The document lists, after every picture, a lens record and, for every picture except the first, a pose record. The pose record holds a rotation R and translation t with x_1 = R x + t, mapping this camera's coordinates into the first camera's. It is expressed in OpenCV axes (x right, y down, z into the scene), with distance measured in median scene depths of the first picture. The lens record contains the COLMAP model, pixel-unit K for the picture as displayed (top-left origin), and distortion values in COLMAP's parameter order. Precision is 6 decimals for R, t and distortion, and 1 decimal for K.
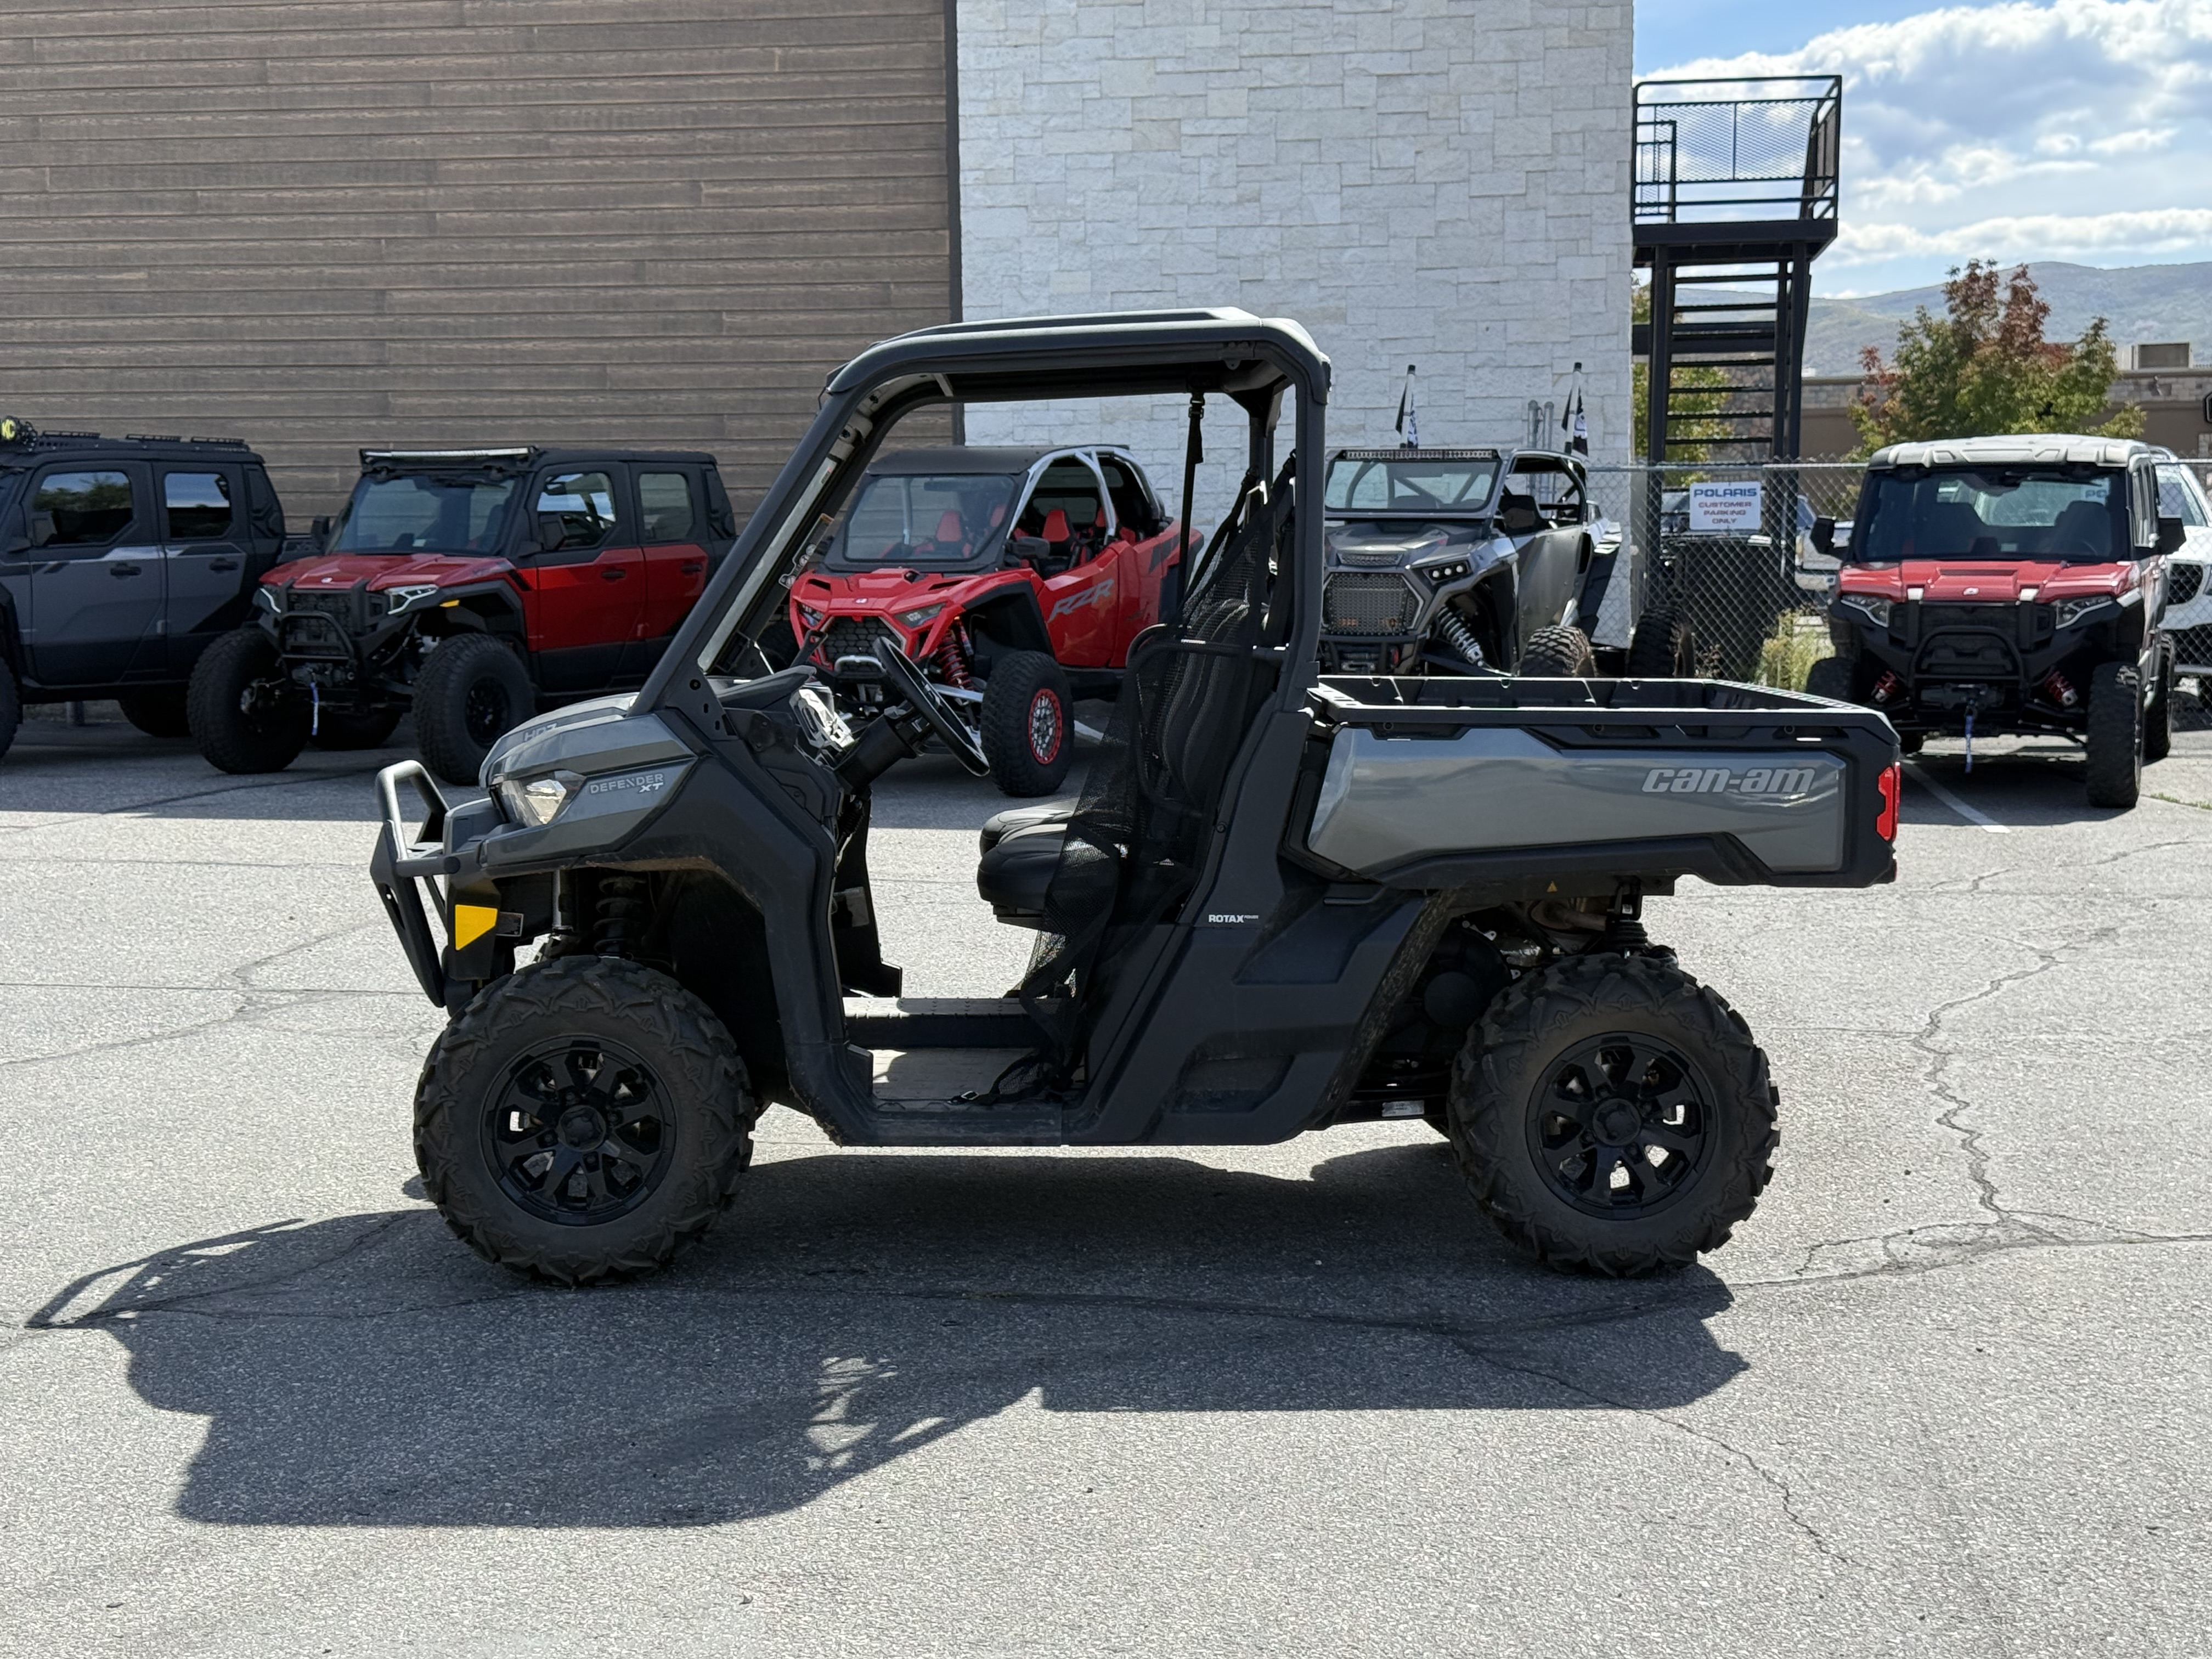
lens RADIAL K [[3046.9, 0, 1054.1], [0, 3046.9, 868.1], [0, 0, 1]] dist [0.247704, -0.678043]
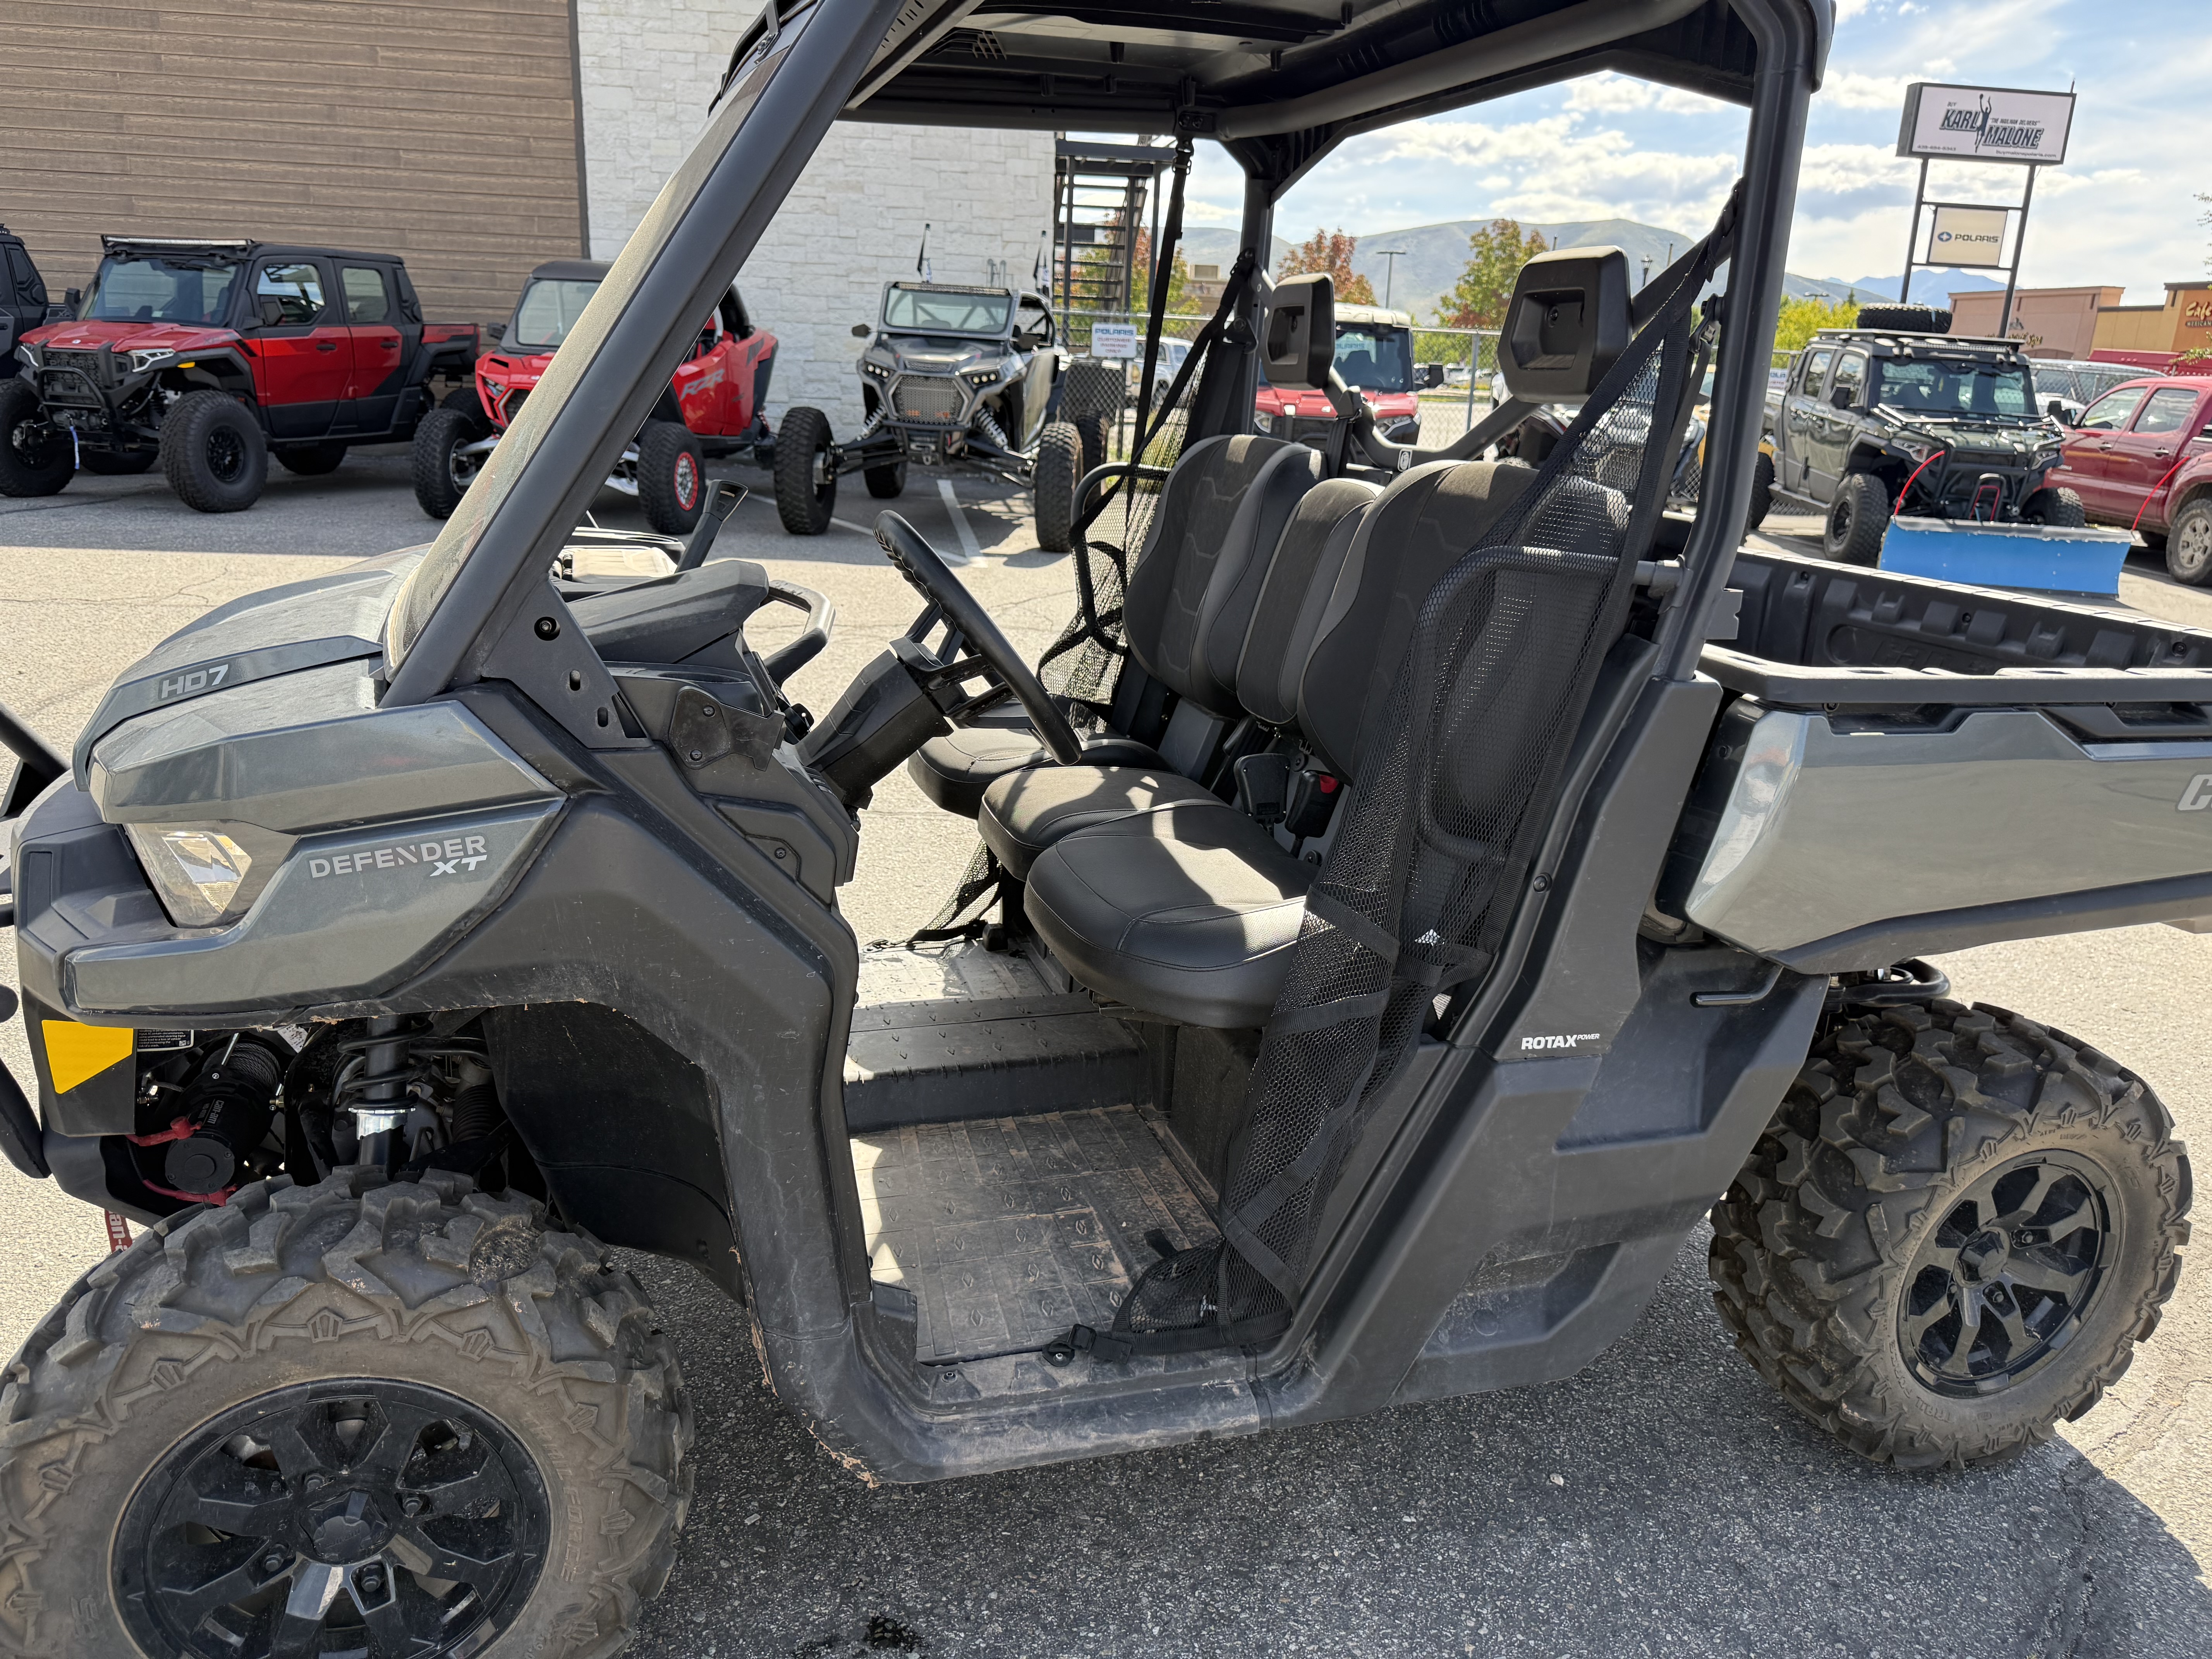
lens RADIAL K [[1578.5, 0, 1094.4], [0, 1578.5, 852.2], [0, 0, 1]] dist [0.031997, -0.038818]
pose [[0.957060, -0.039172, 0.287231, -0.033036], [-0.018445, 0.980592, 0.195189, -0.022658], [-0.289303, -0.192105, 0.937763, 0.228927]]
